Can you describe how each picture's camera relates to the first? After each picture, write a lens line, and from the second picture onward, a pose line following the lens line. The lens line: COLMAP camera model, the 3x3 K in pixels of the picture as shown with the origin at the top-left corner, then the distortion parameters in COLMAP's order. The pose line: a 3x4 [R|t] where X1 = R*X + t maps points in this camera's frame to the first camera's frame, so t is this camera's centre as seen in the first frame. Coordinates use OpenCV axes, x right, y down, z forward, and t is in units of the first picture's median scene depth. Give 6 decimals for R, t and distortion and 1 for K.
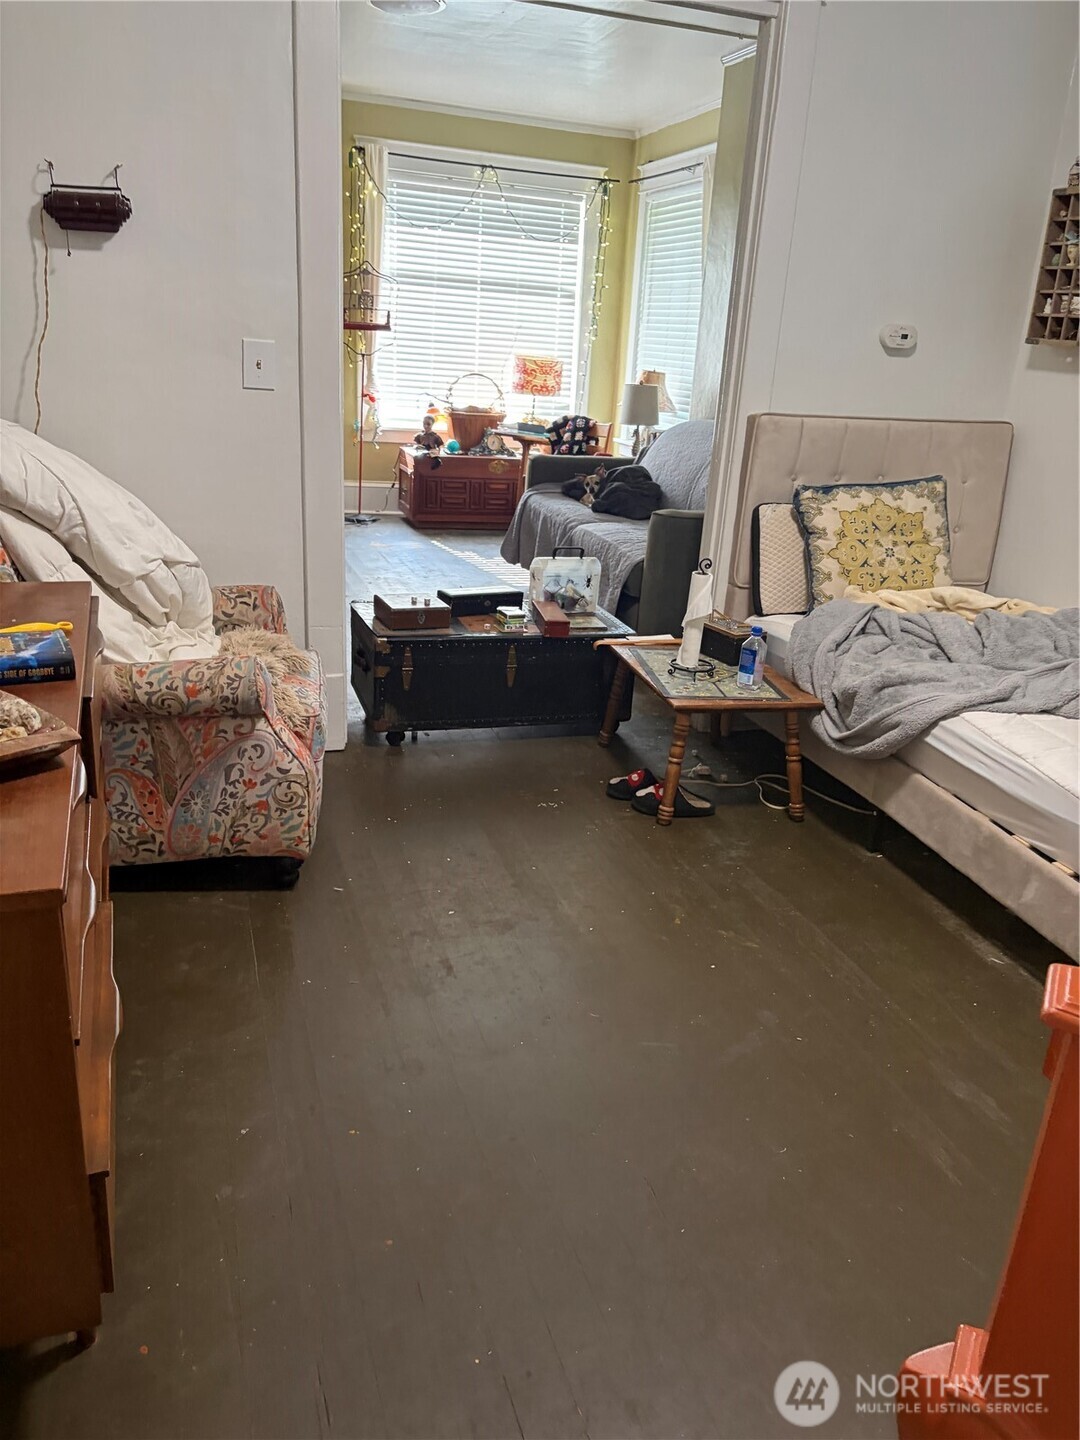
lens RADIAL K [[1084.6, 0, 539.1], [0, 1084.6, 730.2], [0, 0, 1]] dist [0.052295, -0.058978]
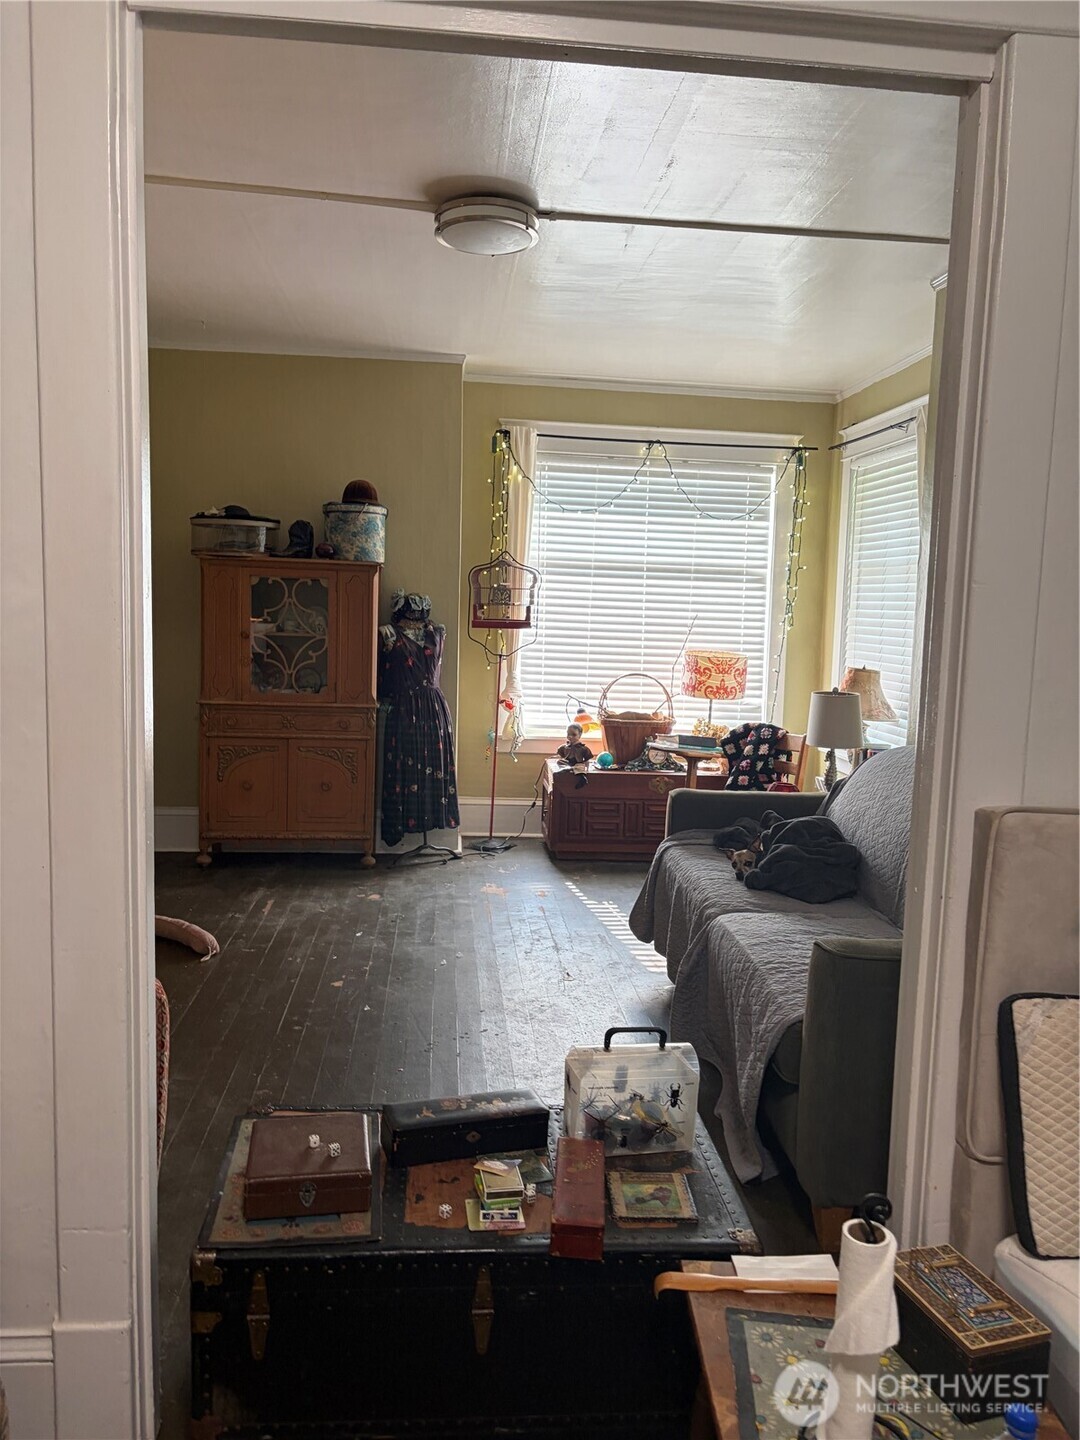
lens RADIAL K [[1084.6, 0, 529.5], [0, 1084.6, 717.6], [0, 0, 1]] dist [0.052295, -0.058978]
pose [[0.972722, -0.003783, -0.231945, 0.053219], [-0.054079, 0.968620, -0.242592, -0.096395], [0.225584, 0.248518, 0.941993, 0.232849]]
